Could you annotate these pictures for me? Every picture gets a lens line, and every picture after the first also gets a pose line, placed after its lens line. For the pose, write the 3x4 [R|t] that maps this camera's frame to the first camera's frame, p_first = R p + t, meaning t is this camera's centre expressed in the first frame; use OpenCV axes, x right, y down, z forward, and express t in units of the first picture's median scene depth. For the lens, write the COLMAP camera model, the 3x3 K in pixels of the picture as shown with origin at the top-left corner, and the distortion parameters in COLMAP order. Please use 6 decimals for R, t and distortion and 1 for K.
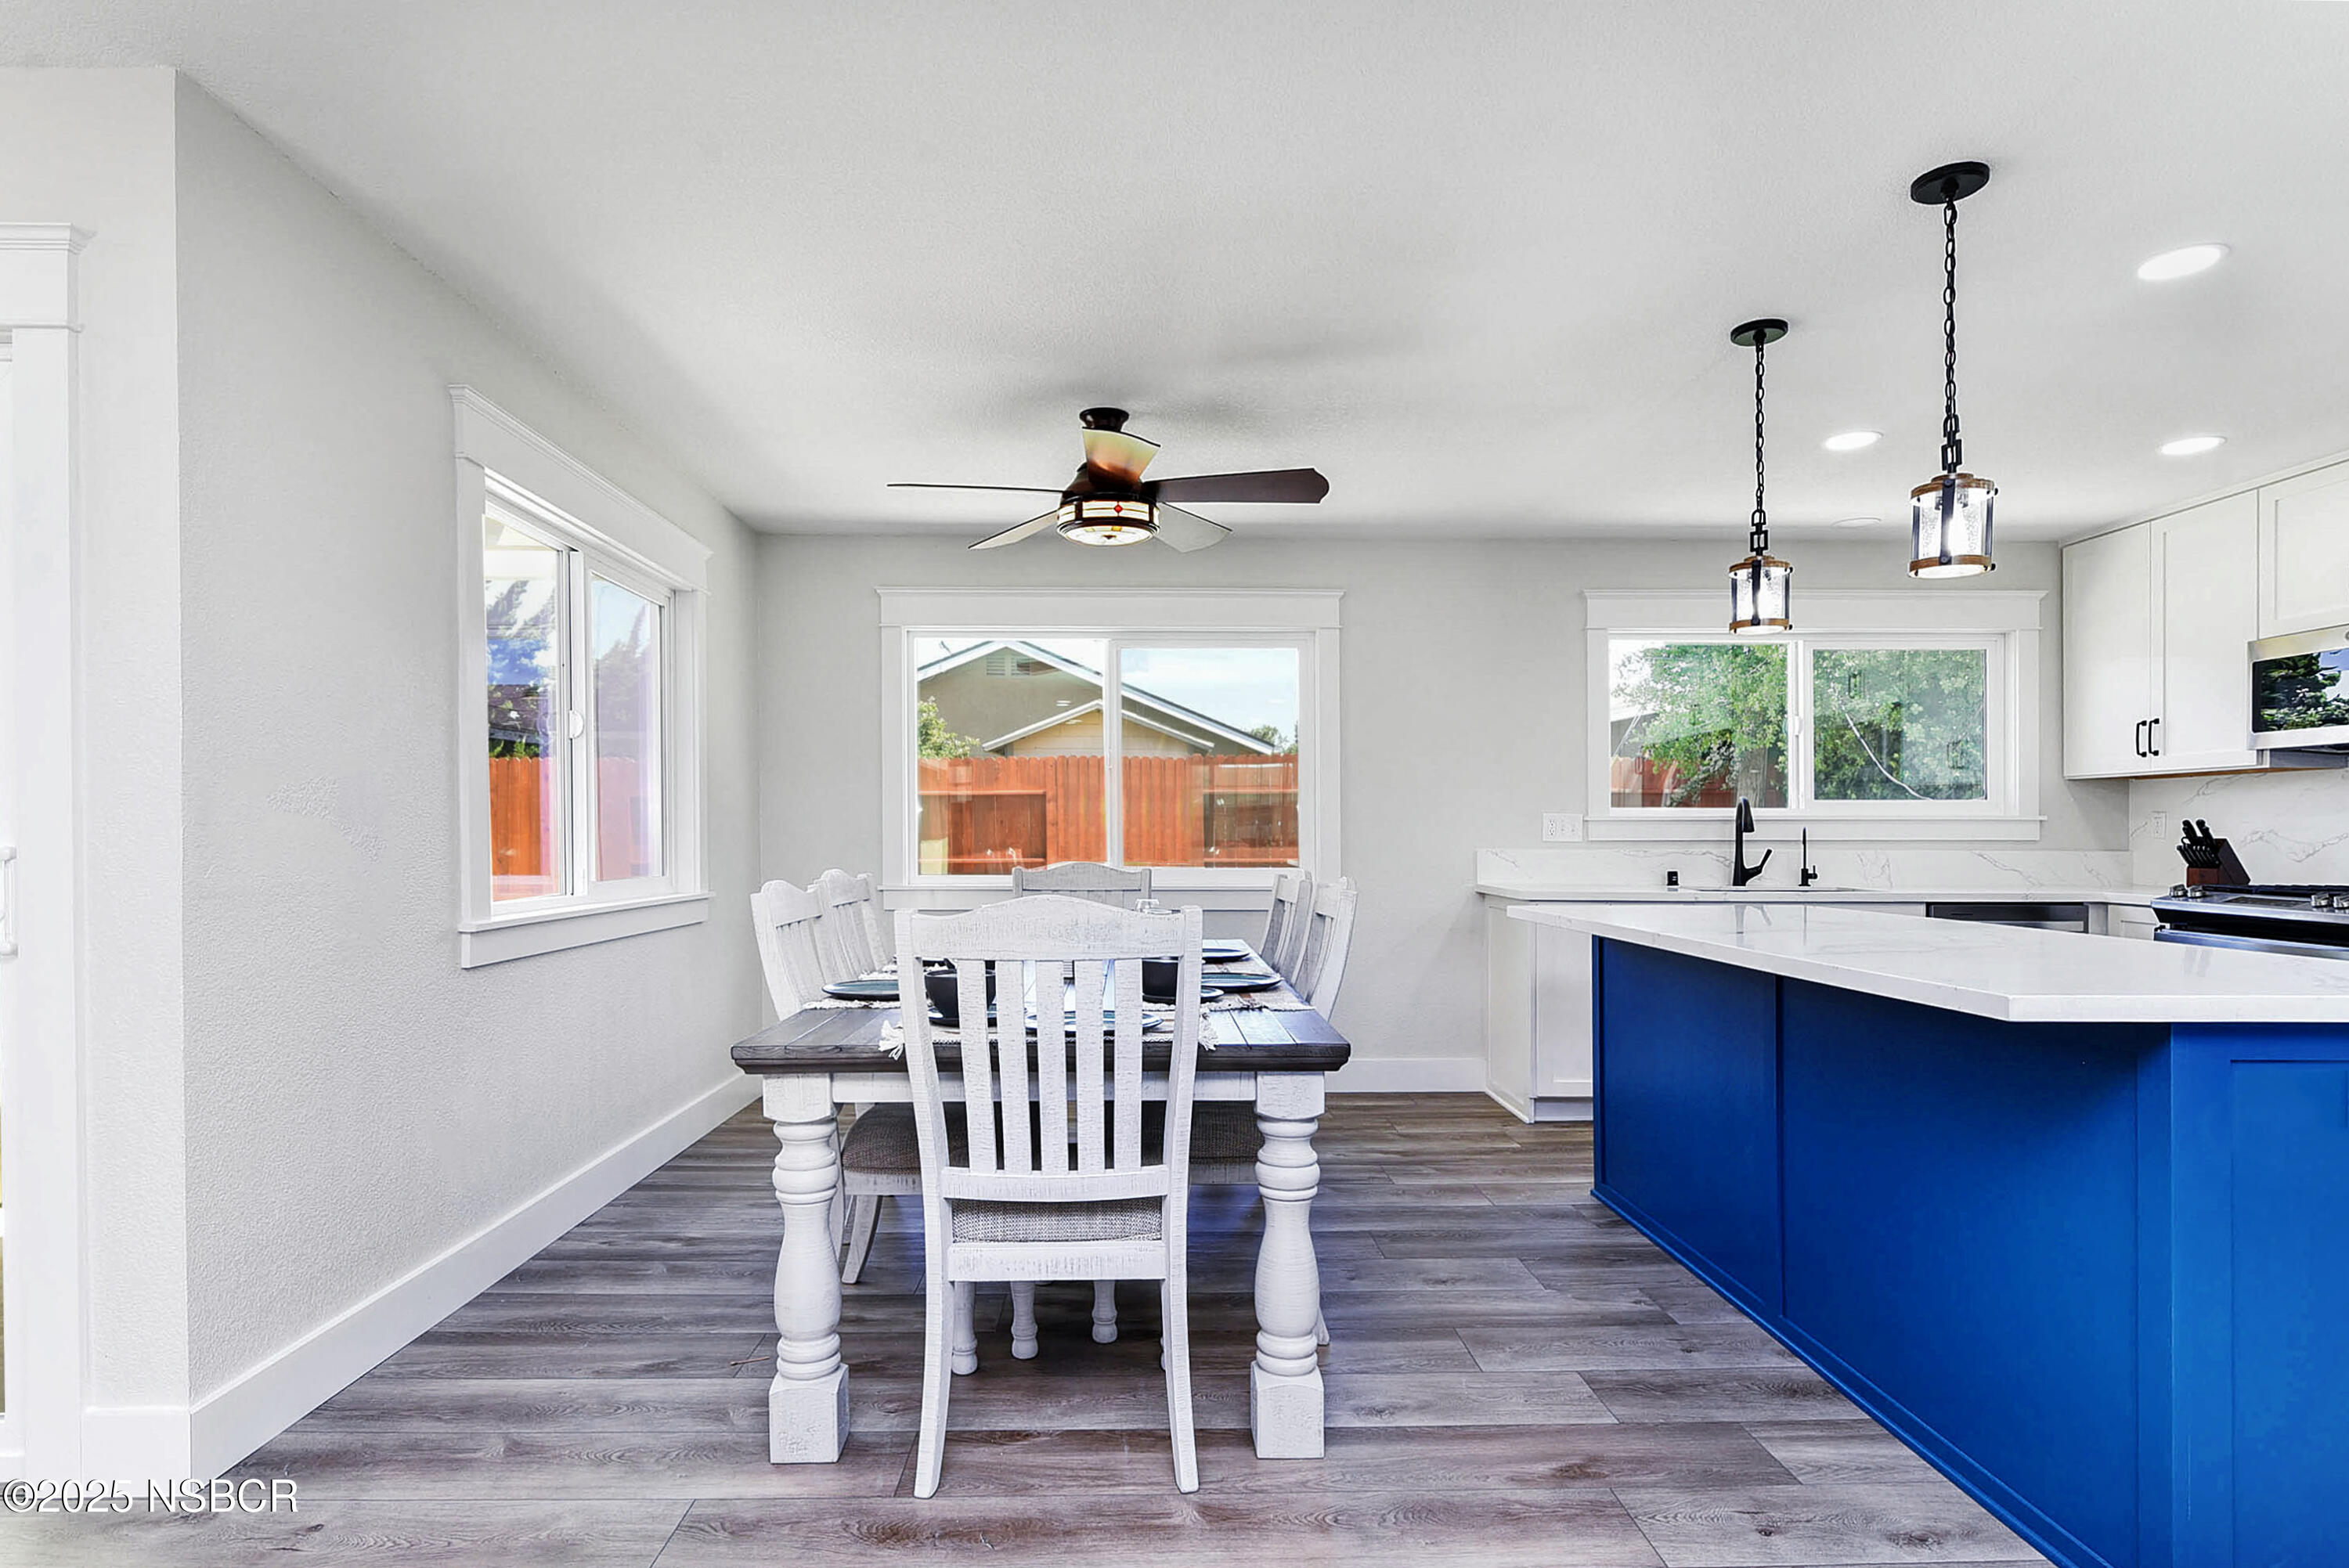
lens RADIAL K [[1212.1, 0, 1180.6], [0, 1212.1, 829.8], [0, 0, 1]] dist [0.000529, -0.000353]
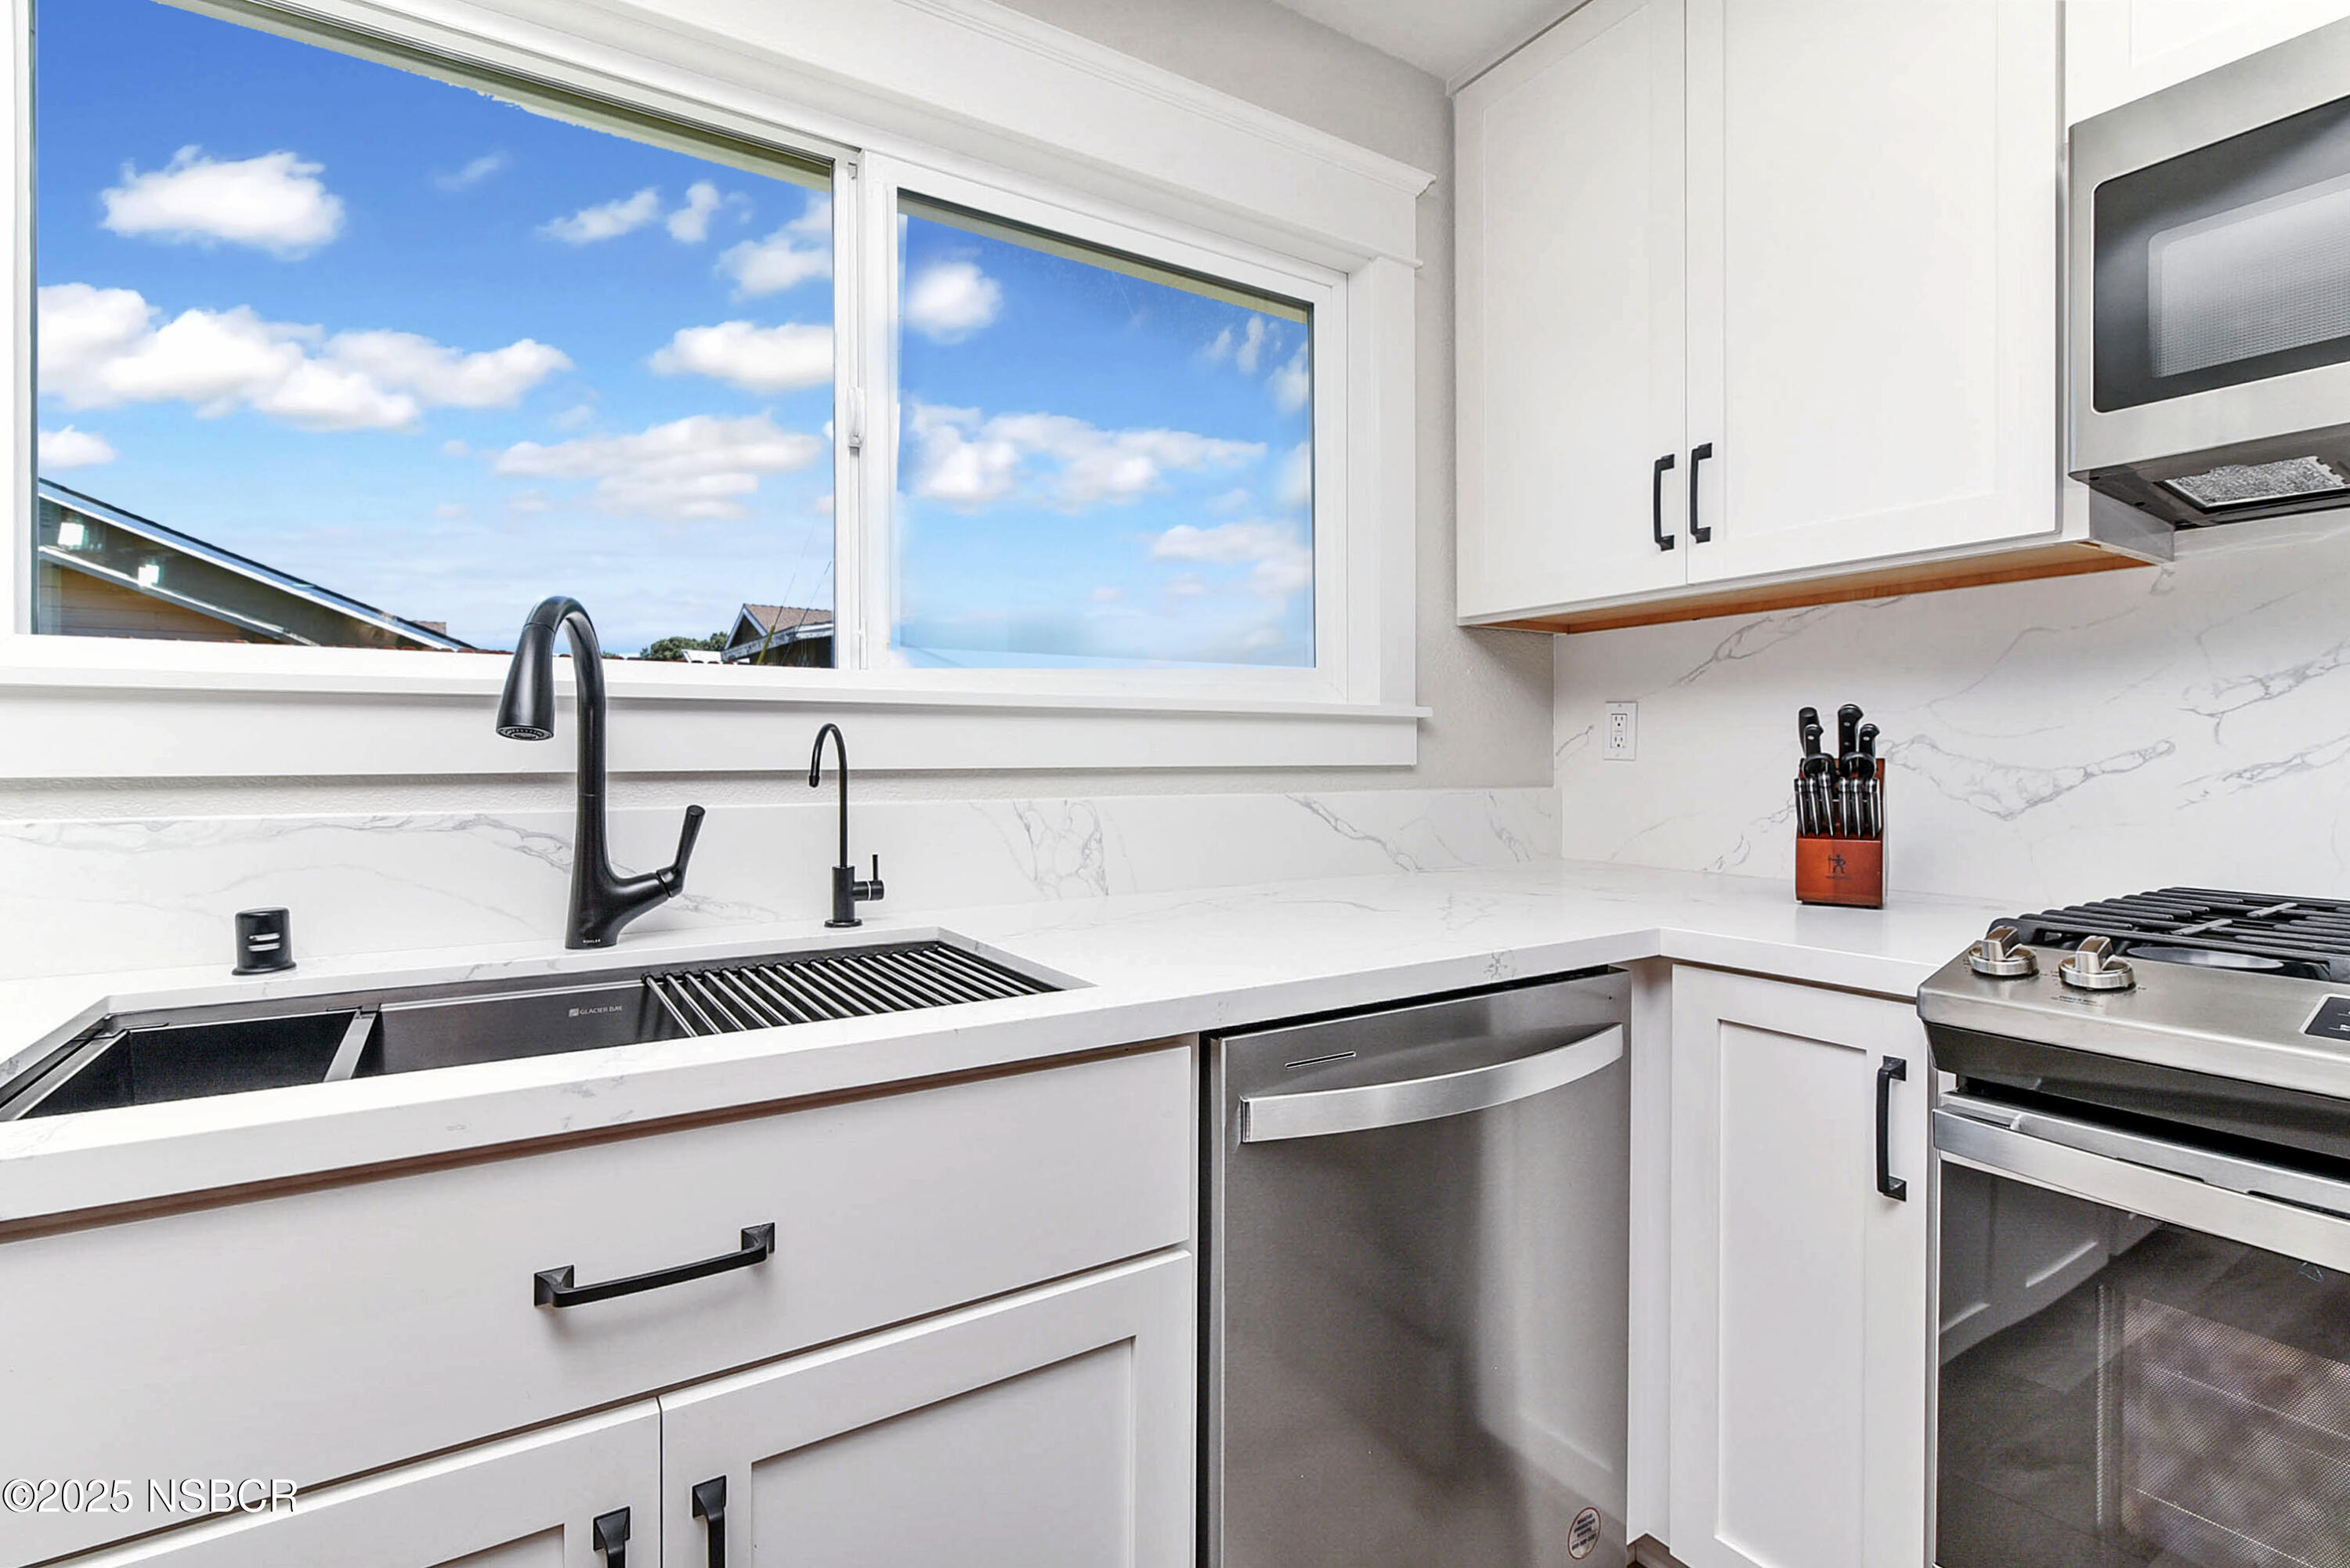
lens RADIAL K [[1099.6, 0, 1198.4], [0, 1099.6, 802.3], [0, 0, 1]] dist [0.133912, -0.112777]
pose [[0.844499, -0.024981, 0.534974, 0.503482], [0.001894, 0.999045, 0.043661, 0.005162], [-0.535553, -0.035859, 0.843740, 0.823180]]
